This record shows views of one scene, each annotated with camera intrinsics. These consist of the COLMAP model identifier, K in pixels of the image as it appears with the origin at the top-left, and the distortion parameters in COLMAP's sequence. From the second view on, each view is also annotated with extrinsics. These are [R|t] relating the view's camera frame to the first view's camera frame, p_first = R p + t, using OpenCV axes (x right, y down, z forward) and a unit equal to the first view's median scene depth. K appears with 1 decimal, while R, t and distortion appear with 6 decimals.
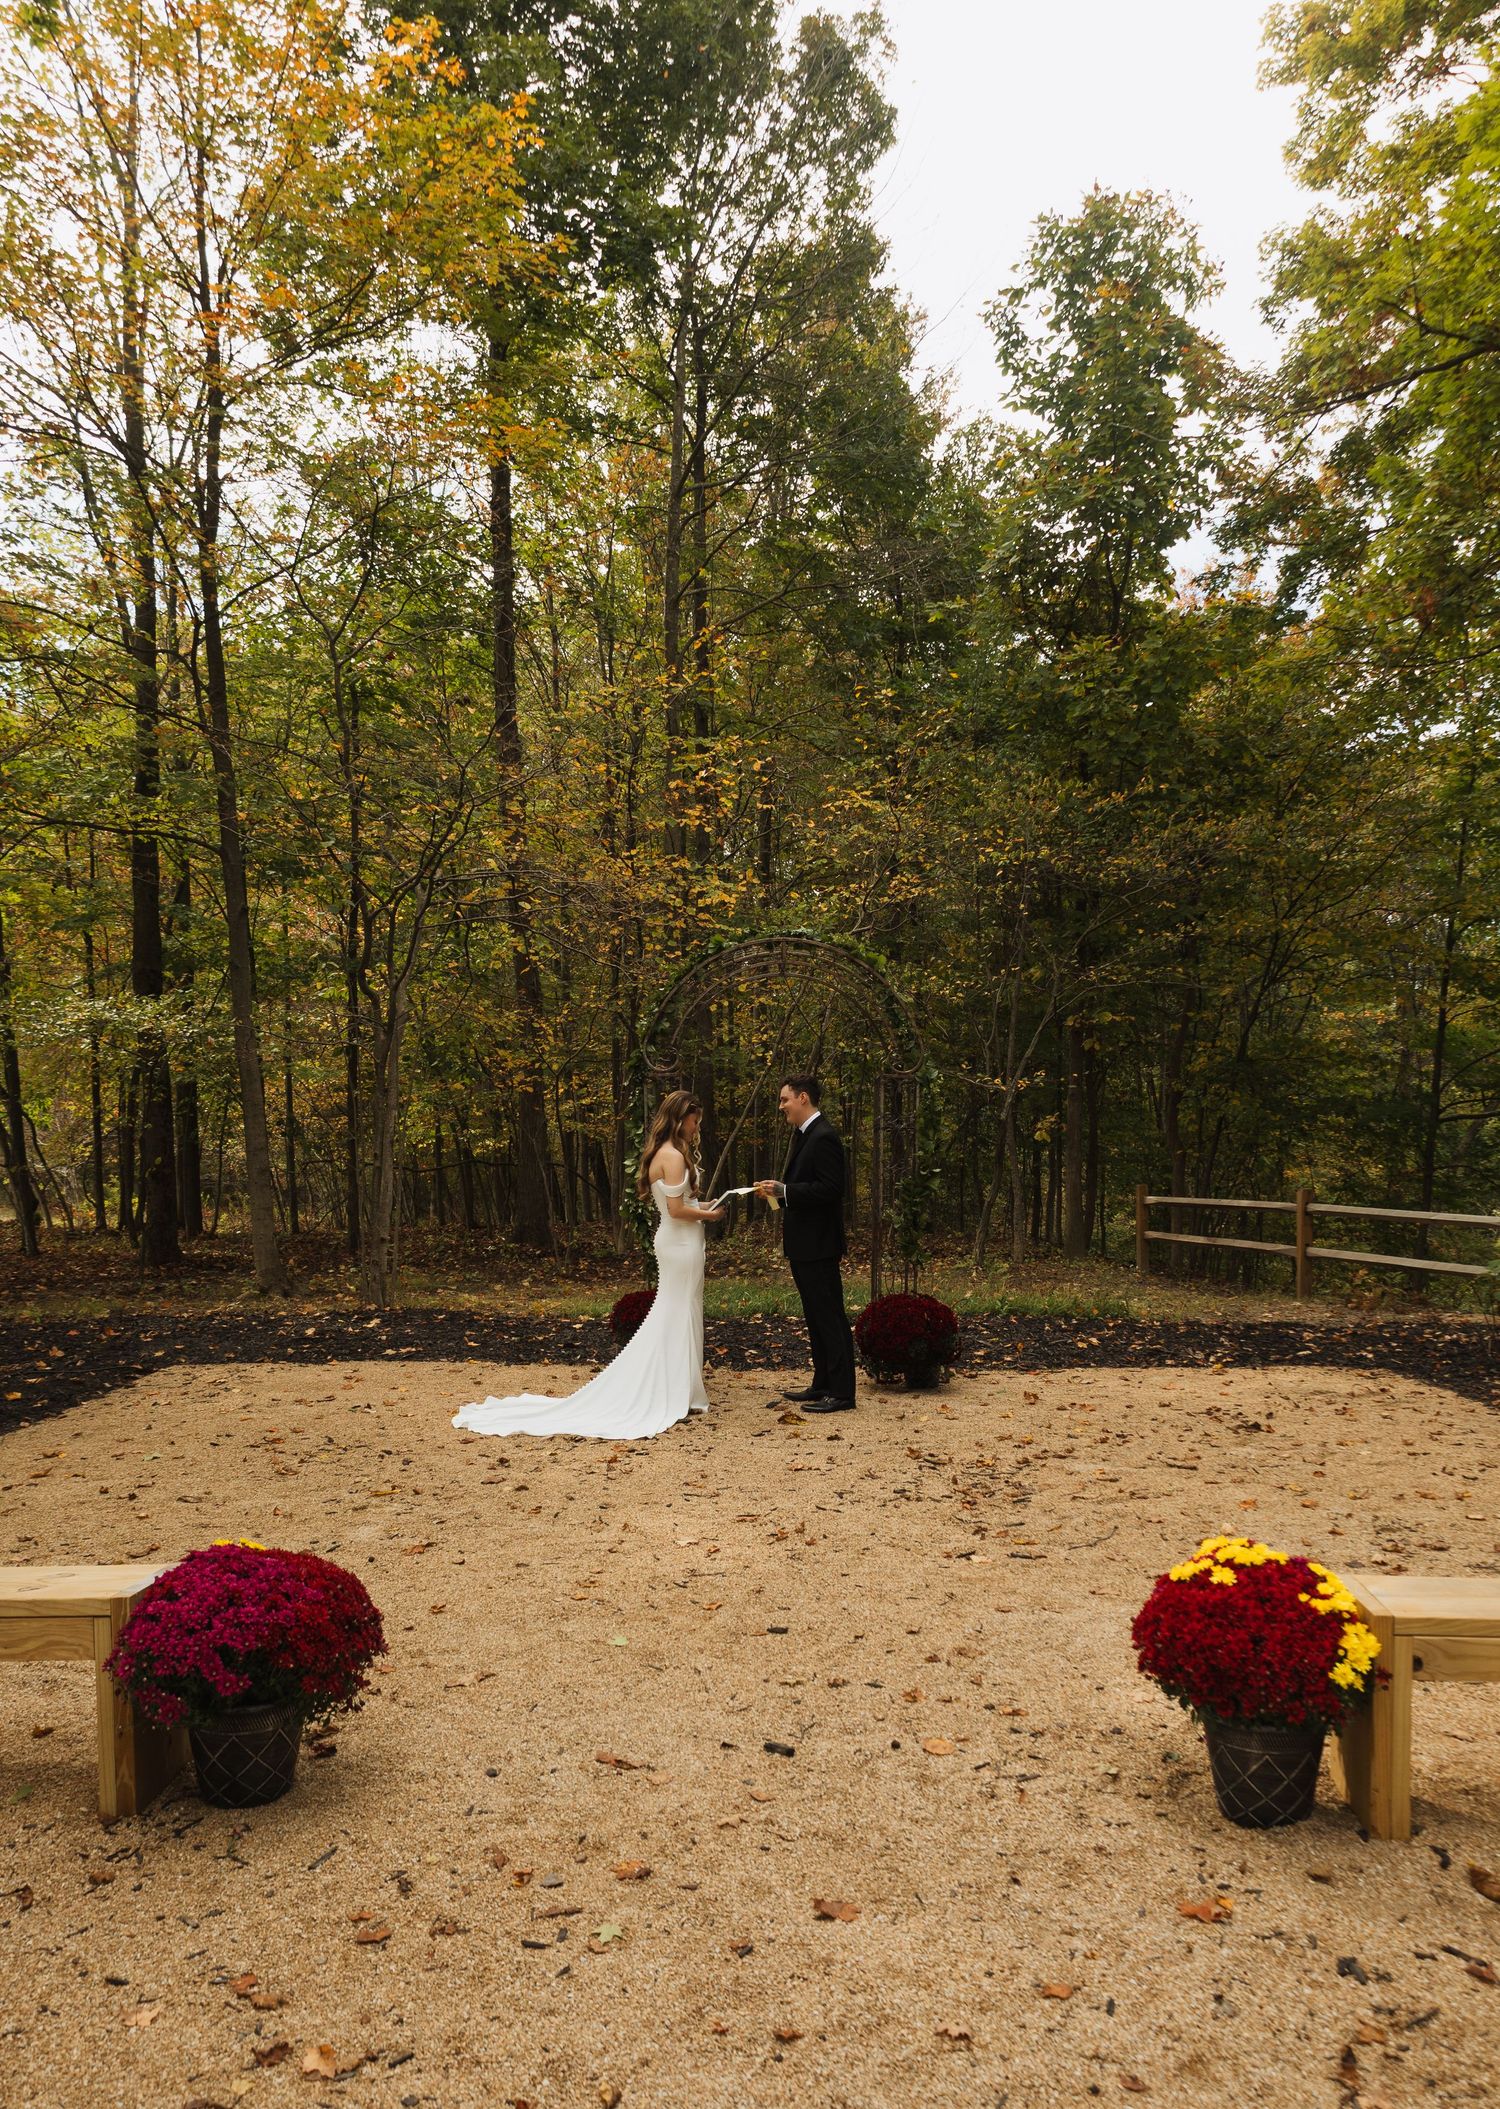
lens RADIAL K [[2328.2, 0, 791.4], [0, 2328.2, 1146.8], [0, 0, 1]] dist [0.475808, -0.000629]
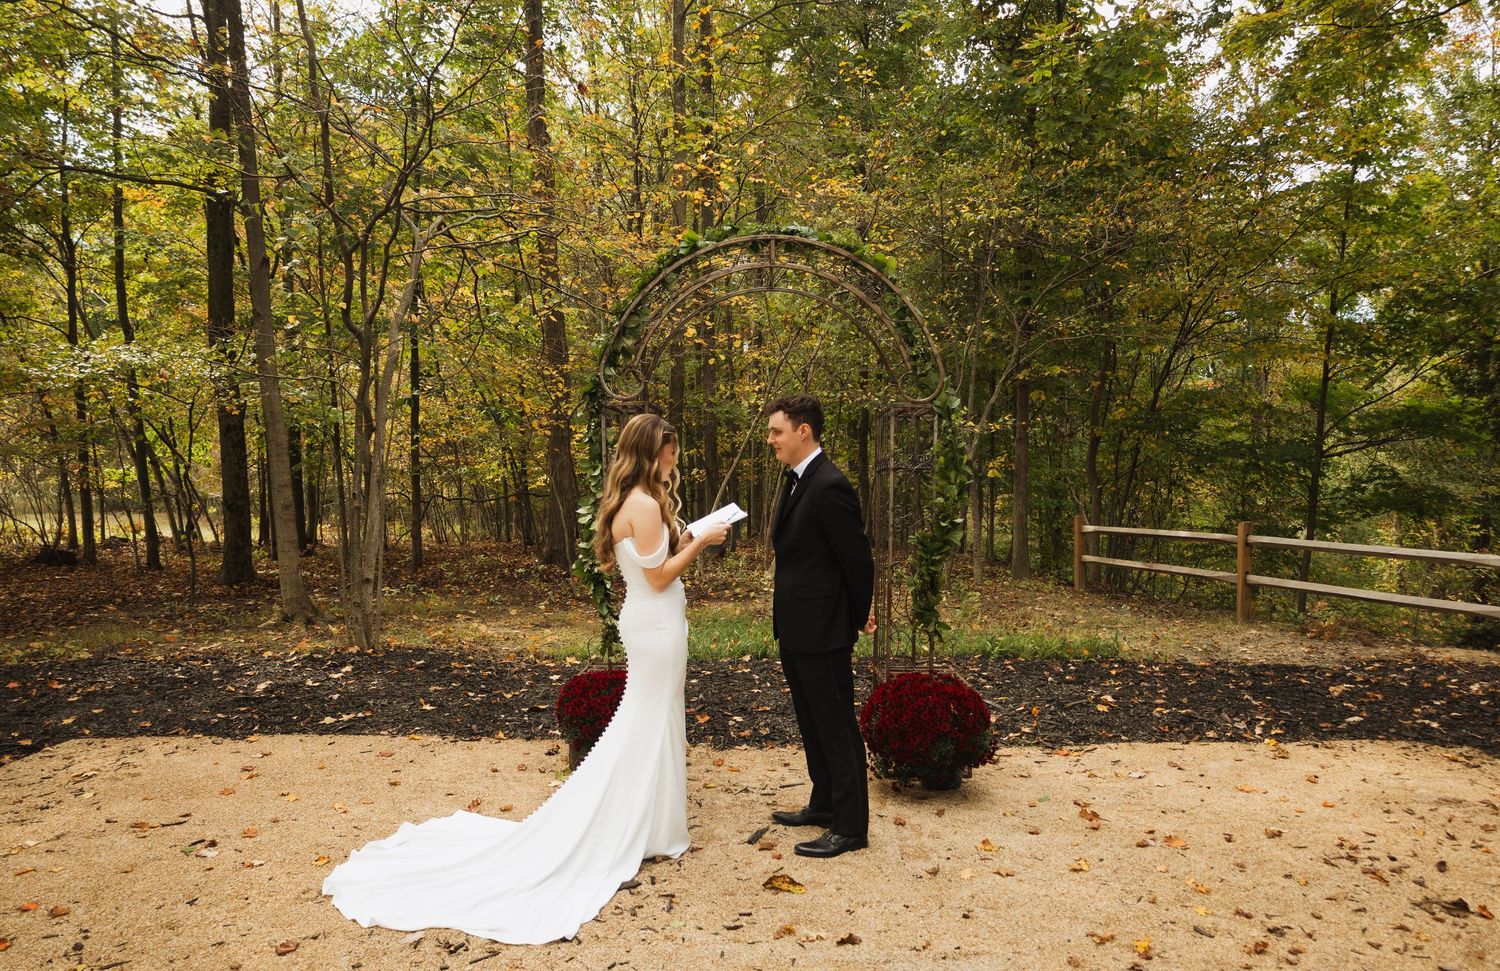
lens RADIAL K [[1177.5, 0, 786.4], [0, 1177.5, 540.7], [0, 0, 1]] dist [0.053338, -0.002644]
pose [[0.999980, 0.000448, 0.006256, -0.000841], [-0.000794, 0.998464, 0.055400, -0.004855], [-0.006221, -0.055403, 0.998445, 0.514157]]
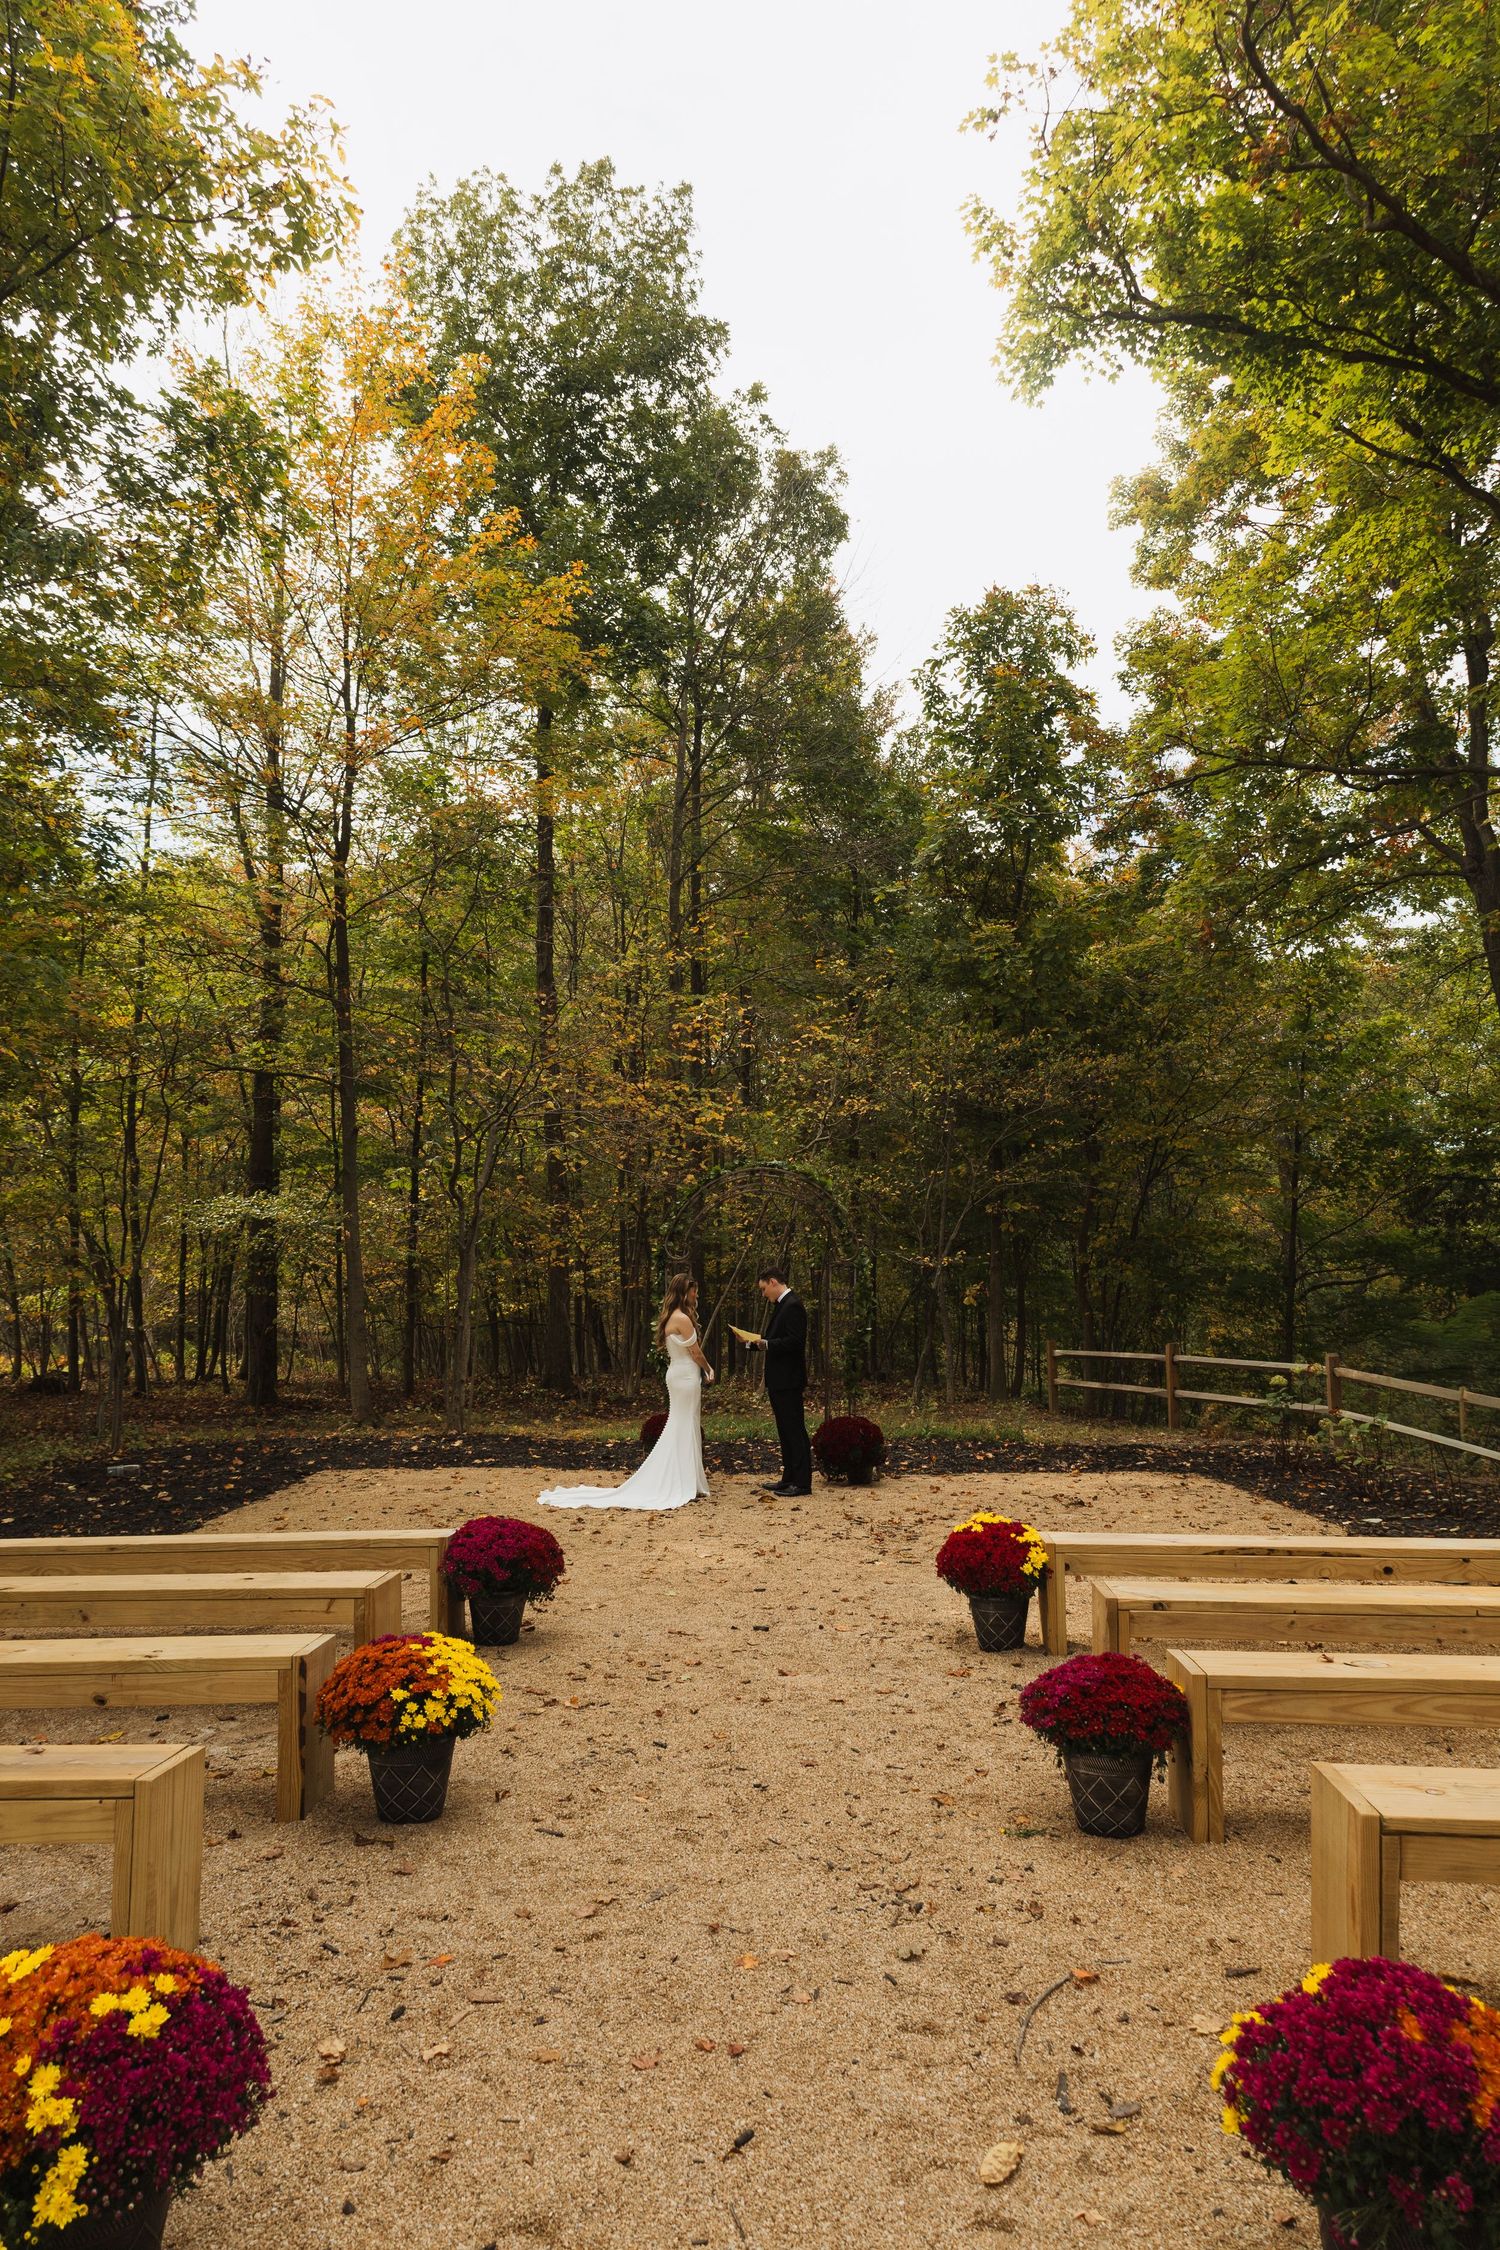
lens RADIAL K [[3047.3, 0, 801.5], [0, 3047.3, 941.2], [0, 0, 1]] dist [0.022225, 0.008179]
pose [[0.999934, 0.000897, 0.011461, -0.000659], [0.000437, 0.993265, -0.115861, -0.008226], [-0.011488, 0.115858, 0.993199, -0.751233]]
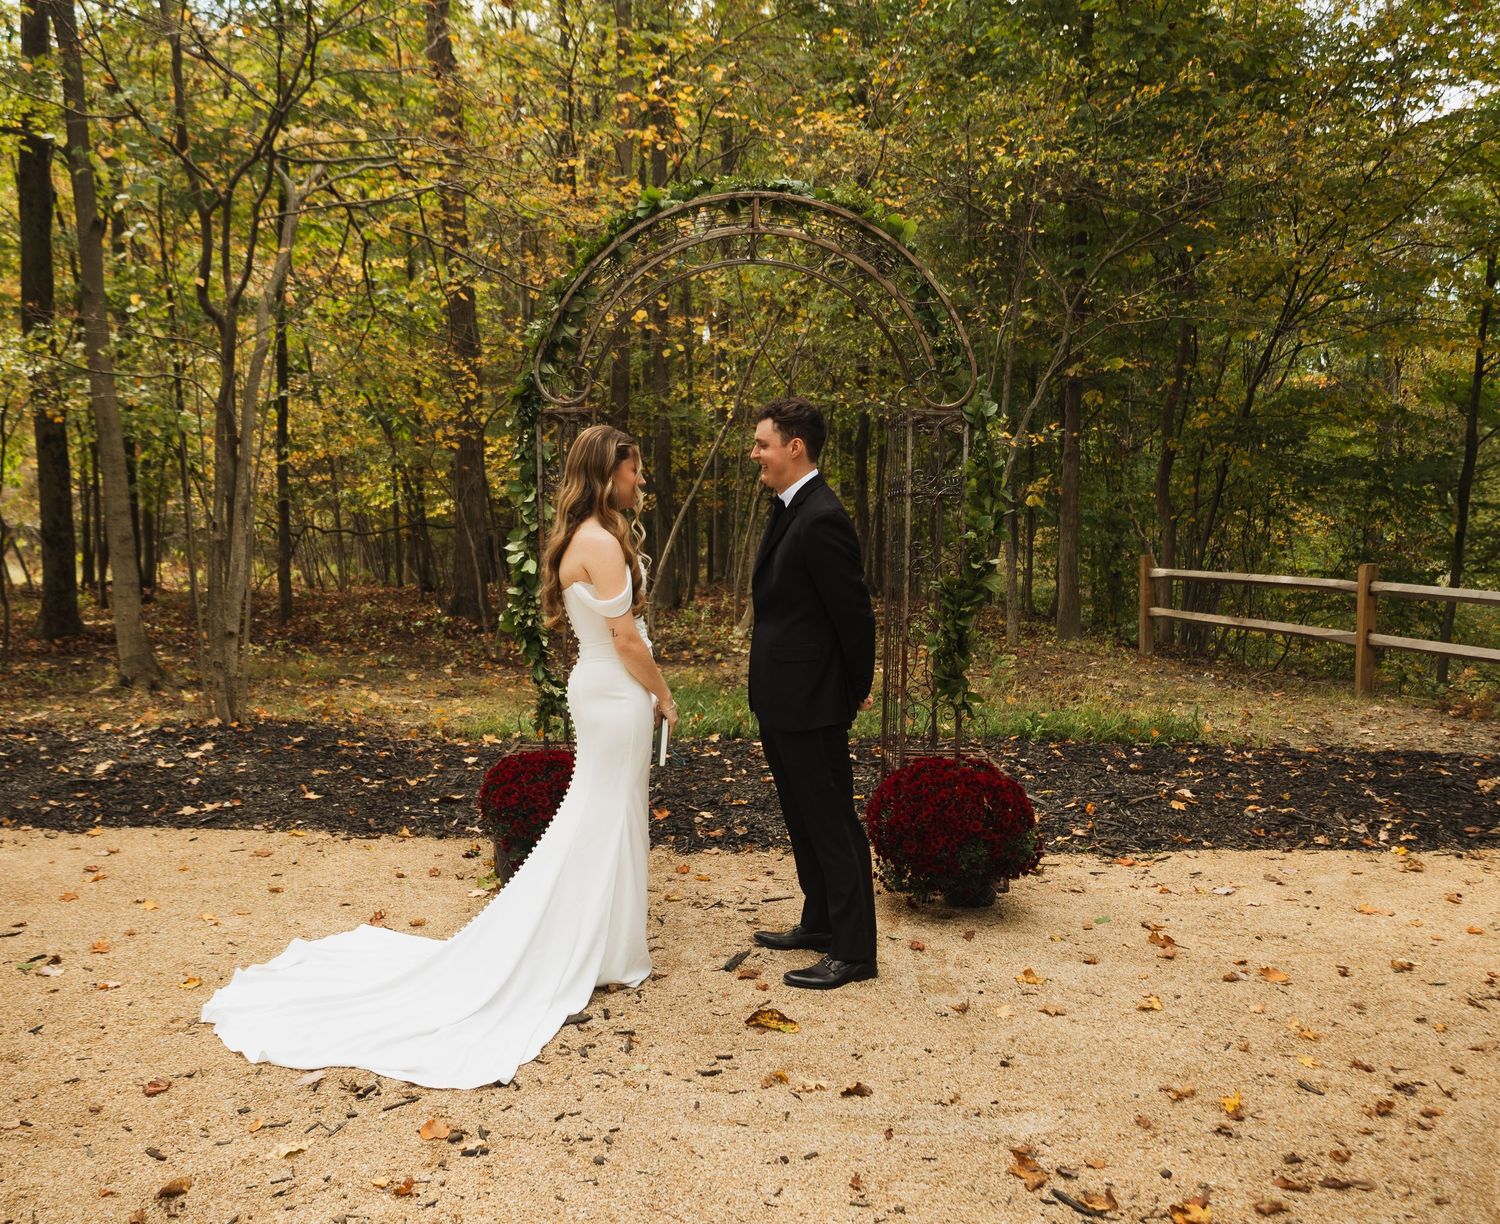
lens RADIAL K [[1550.5, 0, 702.7], [0, 1550.5, 617.5], [0, 0, 1]] dist [0.054380, -0.007353]
pose [[0.999669, 0.005500, -0.025122, -0.005738], [-0.003591, 0.997148, 0.075384, -0.005320], [0.025465, -0.075268, 0.996838, 0.504384]]
